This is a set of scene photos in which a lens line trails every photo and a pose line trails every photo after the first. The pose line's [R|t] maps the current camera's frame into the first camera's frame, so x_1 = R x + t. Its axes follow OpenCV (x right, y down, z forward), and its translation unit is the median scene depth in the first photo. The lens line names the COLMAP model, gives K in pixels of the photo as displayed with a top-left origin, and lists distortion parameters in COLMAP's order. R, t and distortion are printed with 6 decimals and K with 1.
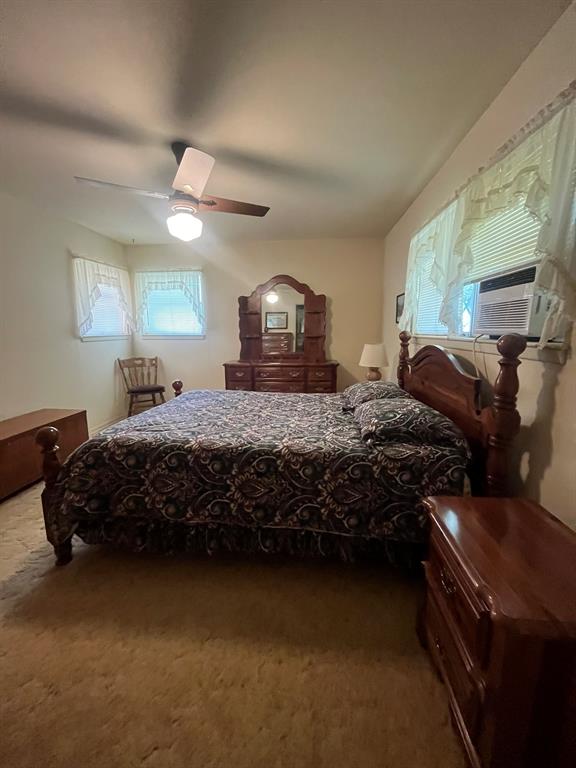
lens RADIAL K [[309.2, 0, 288.0], [0, 309.2, 384.0], [0, 0, 1]] dist [-0.003353, -0.000095]
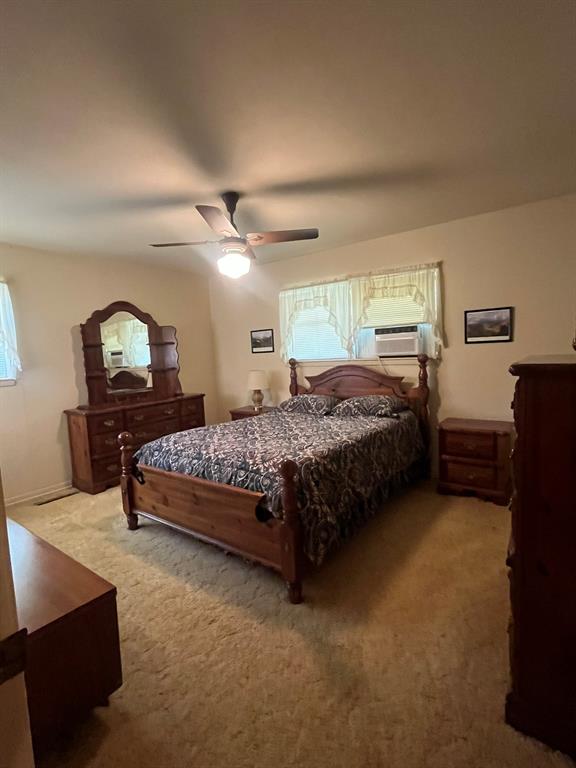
lens RADIAL K [[367.7, 0, 288.0], [0, 367.7, 384.0], [0, 0, 1]] dist [-0.003850, 0.001442]
pose [[0.519774, -0.093039, 0.849223, -1.054006], [0.191092, 0.981527, -0.009426, -0.051170], [-0.832658, 0.167179, 0.527951, 0.198081]]
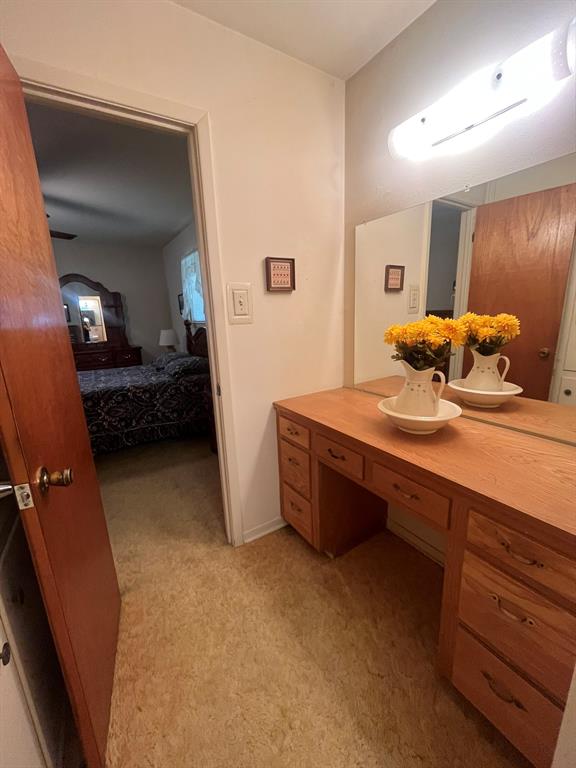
lens RADIAL K [[309.2, 0, 288.0], [0, 309.2, 384.0], [0, 0, 1]] dist [-0.003353, -0.000095]
pose [[0.792996, -0.160641, 0.587666, -0.195451], [0.138200, 0.986896, 0.083286, 0.095072], [-0.593344, 0.015170, 0.804806, -0.582041]]
